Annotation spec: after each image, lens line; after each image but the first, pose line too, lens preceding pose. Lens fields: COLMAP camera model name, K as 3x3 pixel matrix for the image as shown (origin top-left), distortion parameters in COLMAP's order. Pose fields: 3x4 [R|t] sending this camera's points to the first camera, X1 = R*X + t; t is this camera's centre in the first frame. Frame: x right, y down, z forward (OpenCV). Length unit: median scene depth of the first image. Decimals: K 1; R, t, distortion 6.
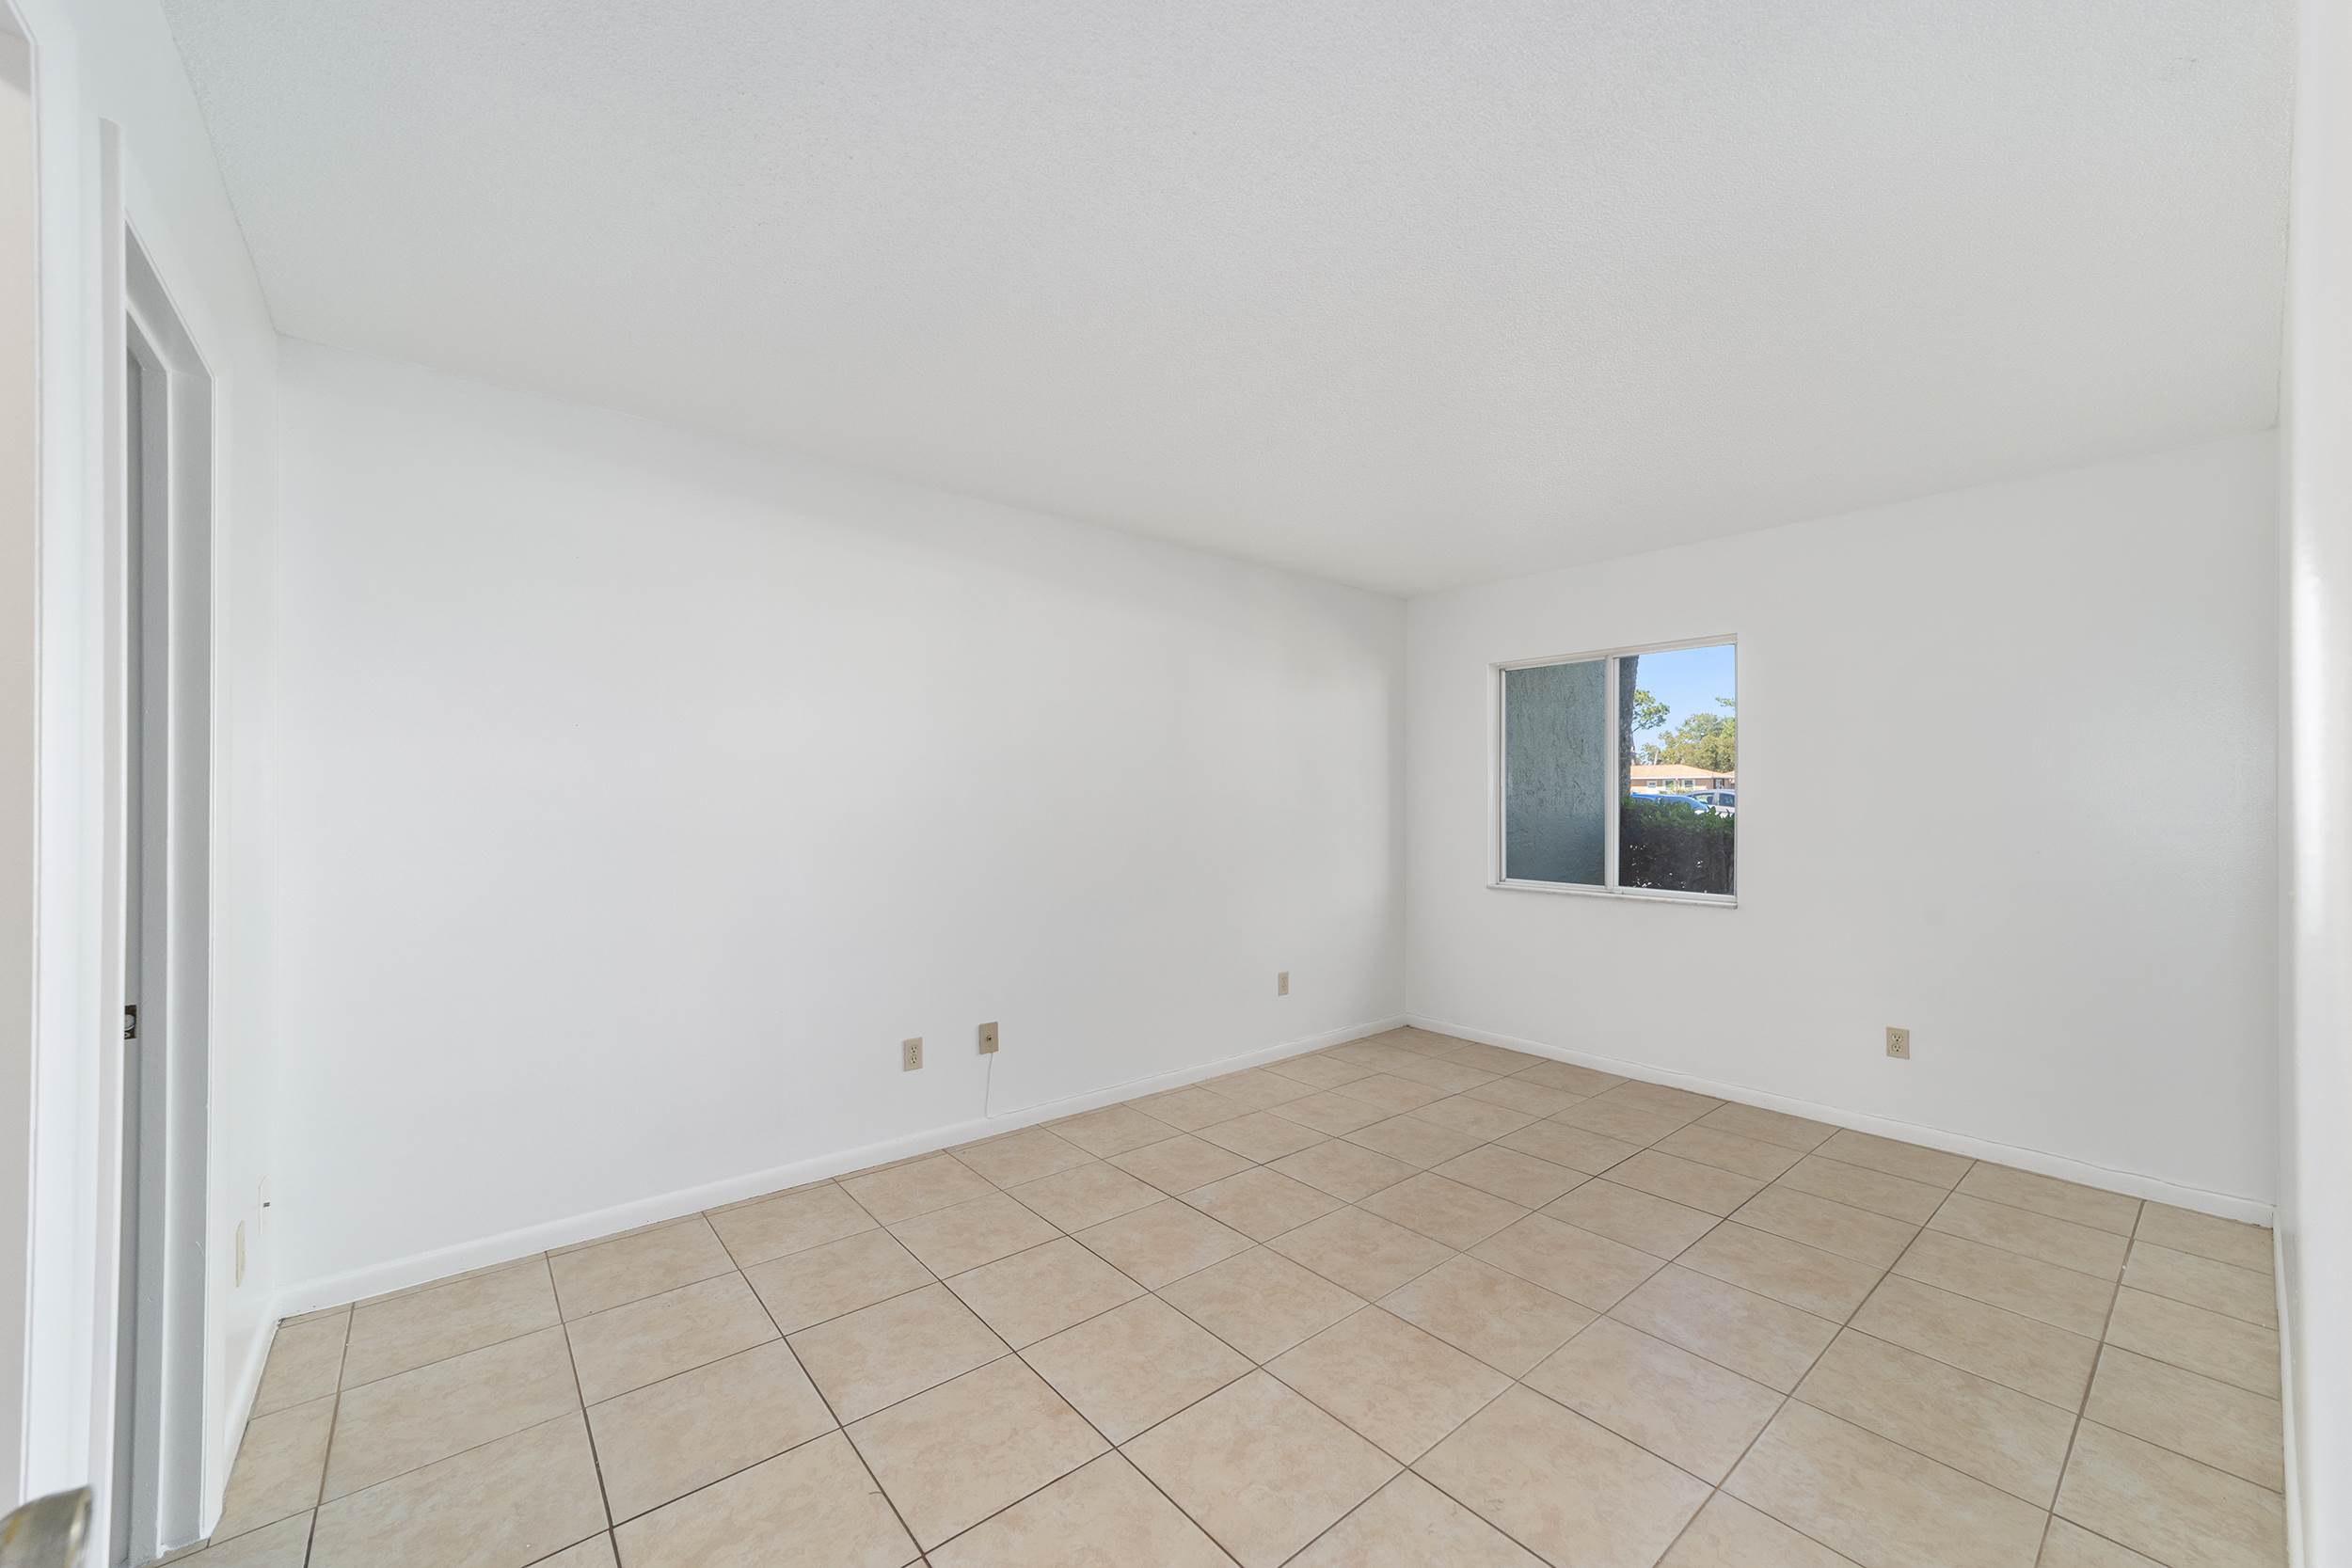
lens RADIAL K [[900.9, 0, 1177.1], [0, 900.9, 783.1], [0, 0, 1]] dist [-0.013339, 0.004989]
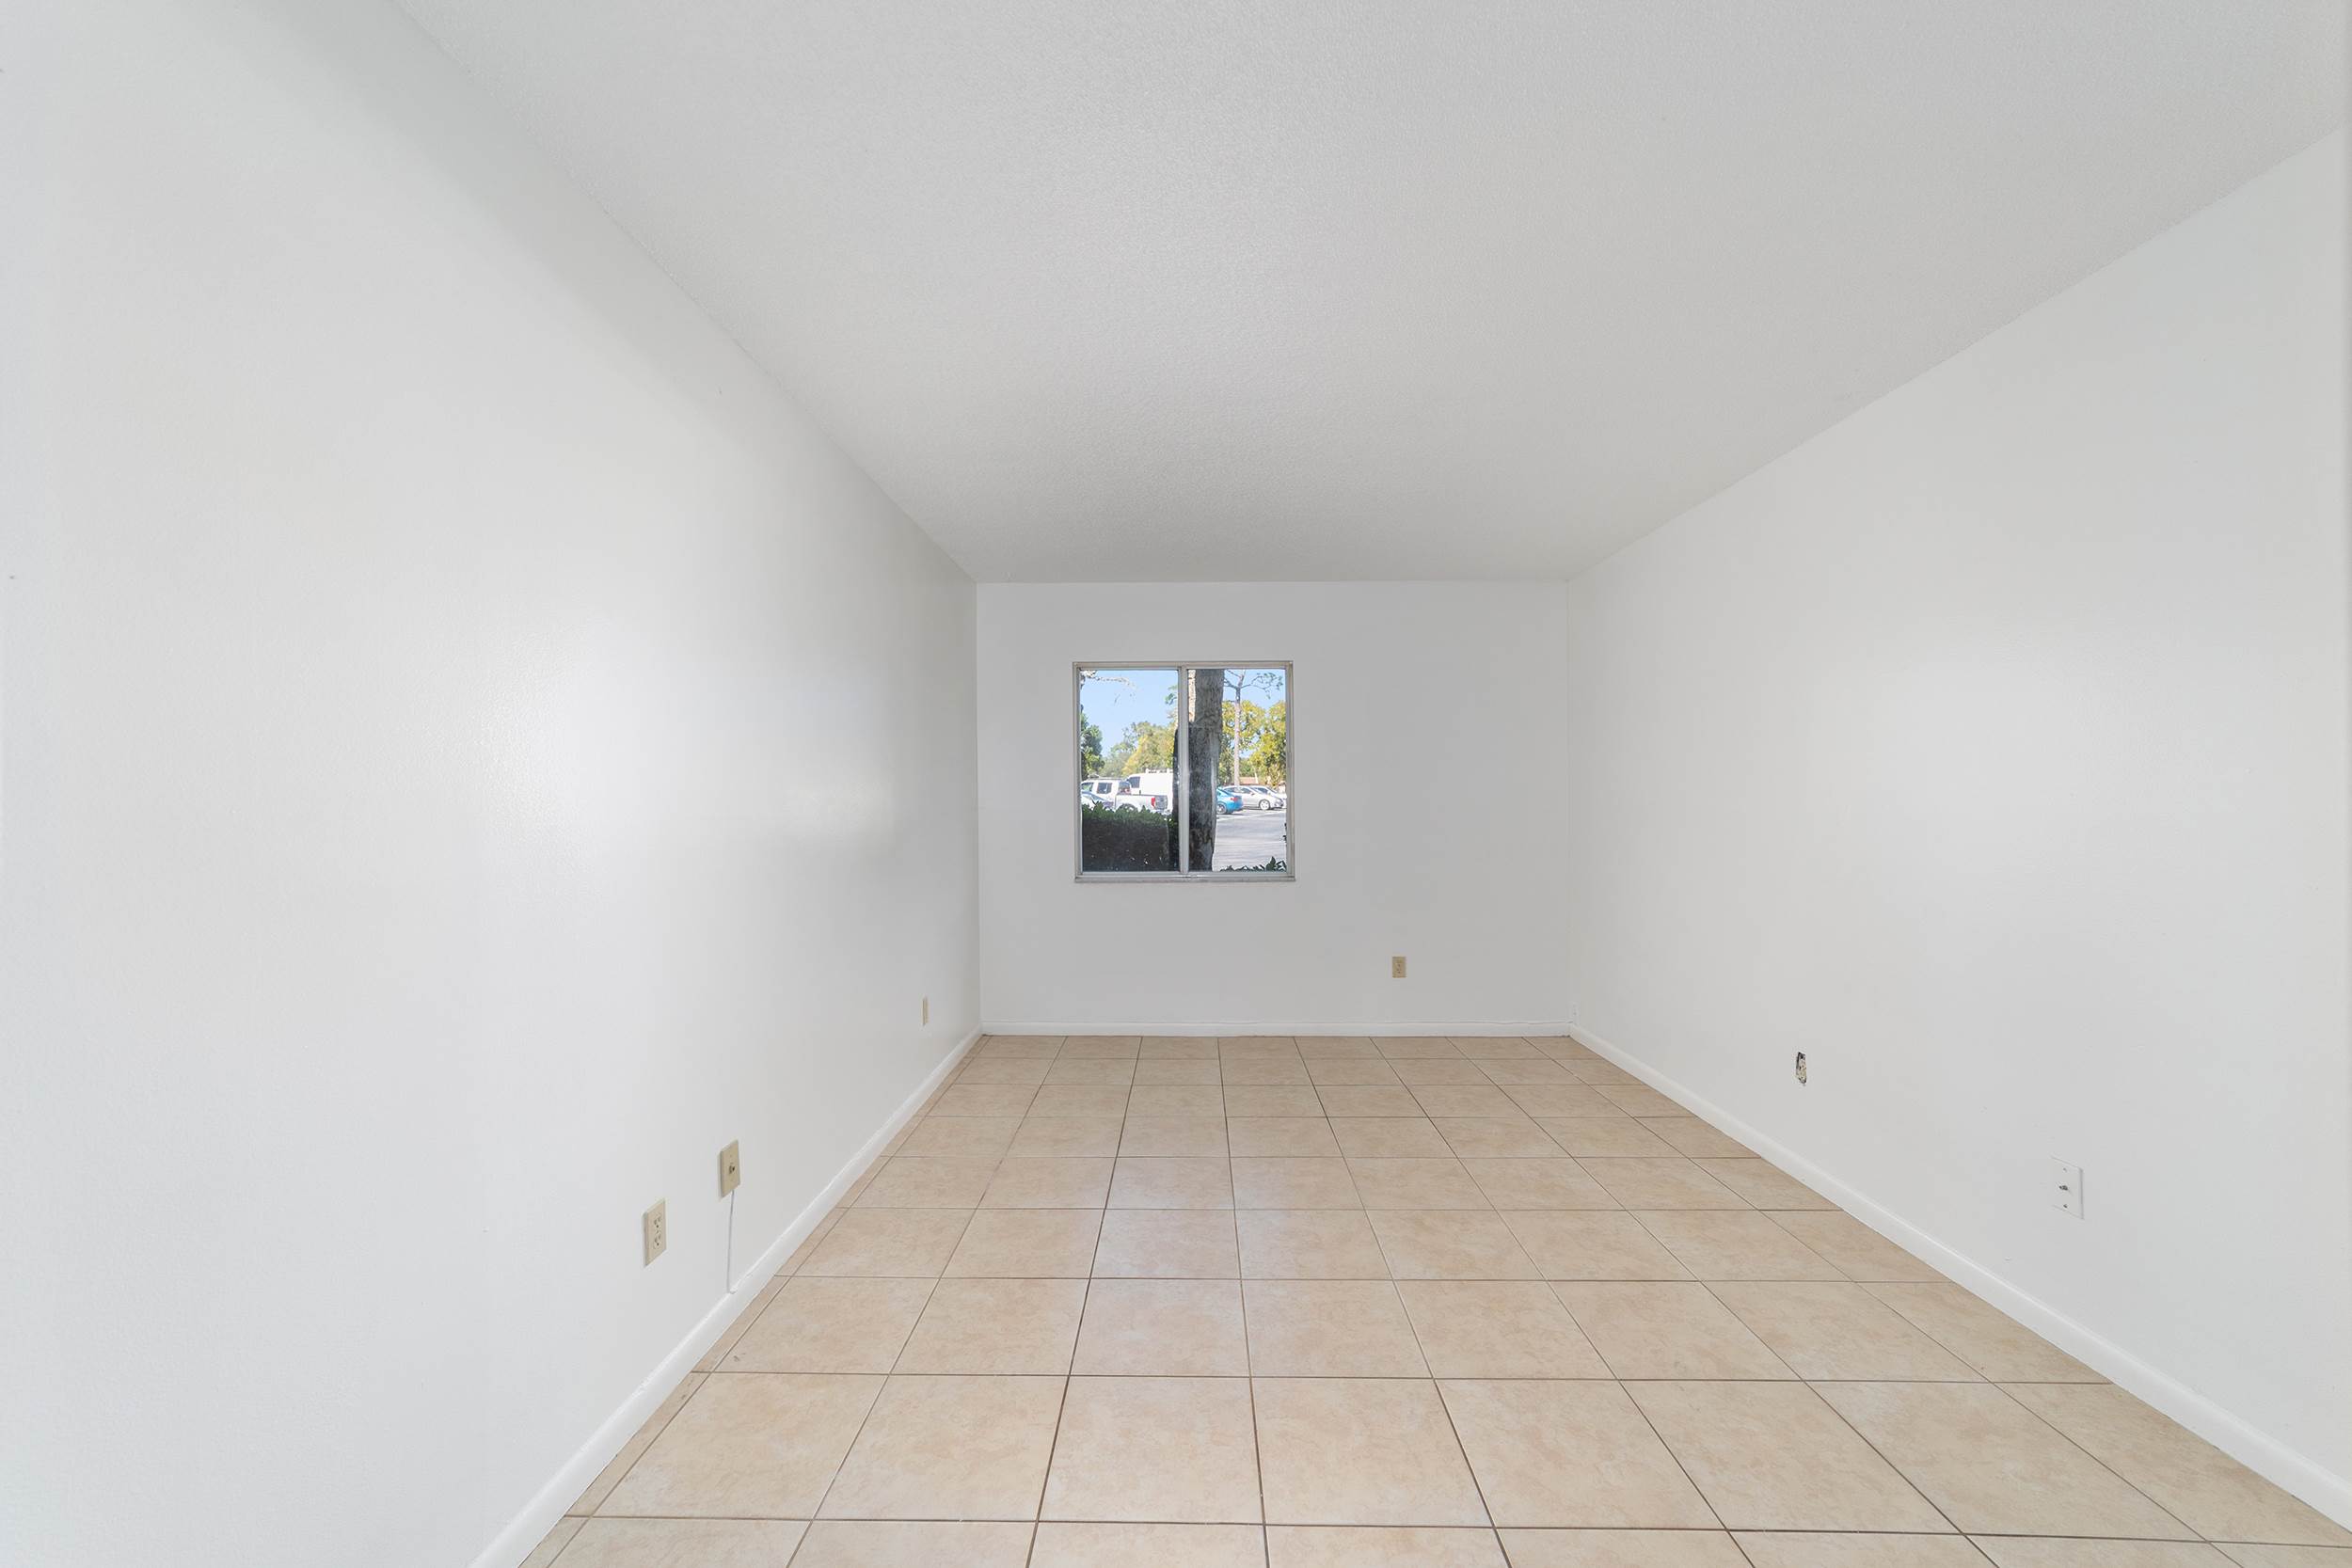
lens RADIAL K [[900.9, 0, 1175.7], [0, 900.9, 793.2], [0, 0, 1]] dist [-0.013339, 0.004989]
pose [[0.653104, -0.002168, 0.757265, -0.582963], [-0.008471, 0.999912, 0.010169, 0.008456], [-0.757221, -0.013056, 0.653029, 0.417536]]
